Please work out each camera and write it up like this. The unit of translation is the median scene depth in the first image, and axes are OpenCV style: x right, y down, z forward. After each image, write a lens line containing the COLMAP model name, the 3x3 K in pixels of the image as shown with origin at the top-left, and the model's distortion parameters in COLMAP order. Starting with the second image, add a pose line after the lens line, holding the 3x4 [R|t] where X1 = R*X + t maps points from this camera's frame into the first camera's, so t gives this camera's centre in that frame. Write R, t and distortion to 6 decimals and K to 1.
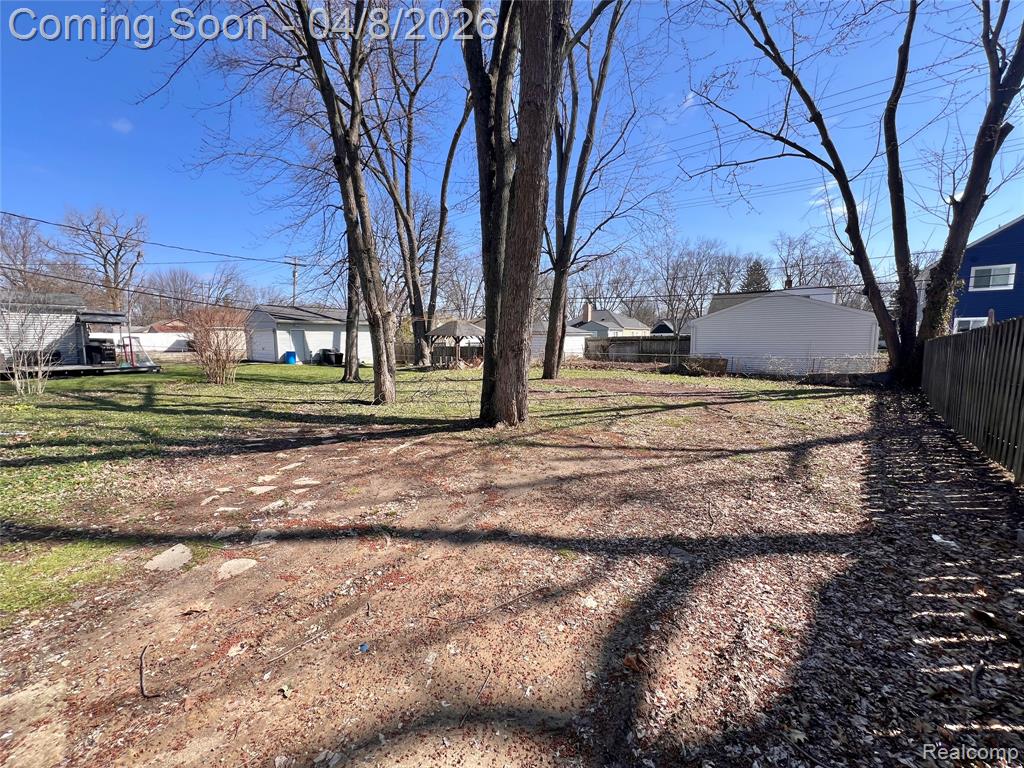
lens RADIAL K [[407.4, 0, 512.4], [0, 407.4, 383.3], [0, 0, 1]] dist [0.000158, 0.000059]
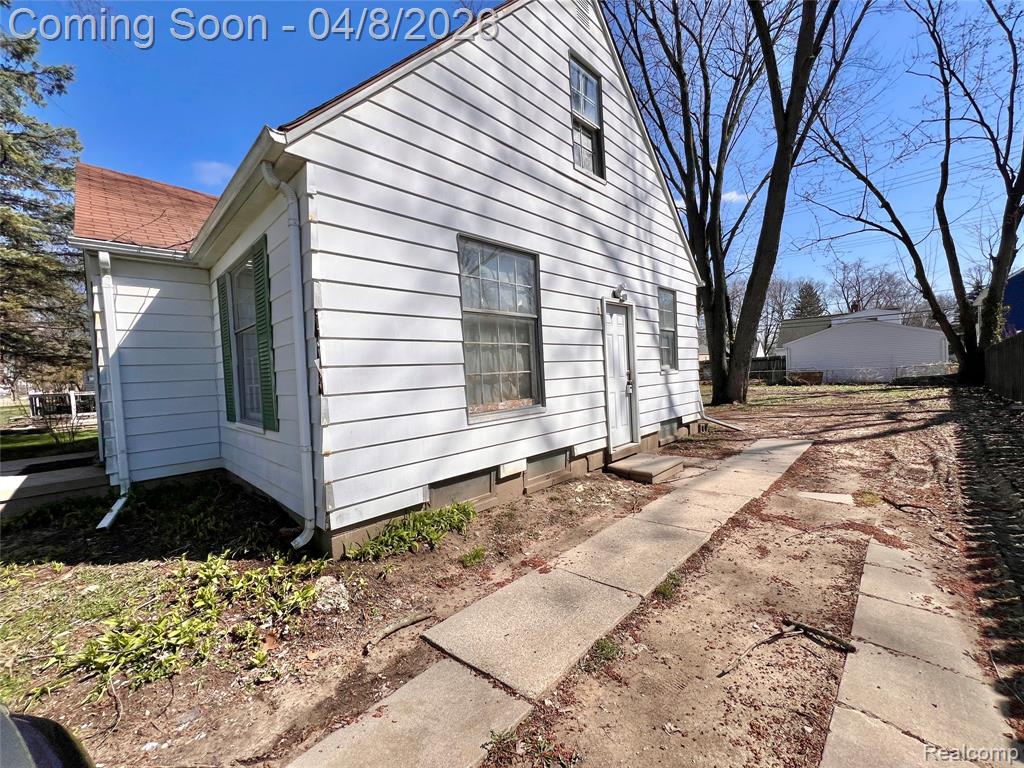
lens RADIAL K [[407.4, 0, 511.7], [0, 407.4, 384.6], [0, 0, 1]] dist [0.000158, 0.000059]
pose [[0.995336, -0.040606, -0.087502, -0.507815], [0.033635, 0.996250, -0.079716, 0.076684], [0.090411, 0.076401, 0.992970, -0.549911]]
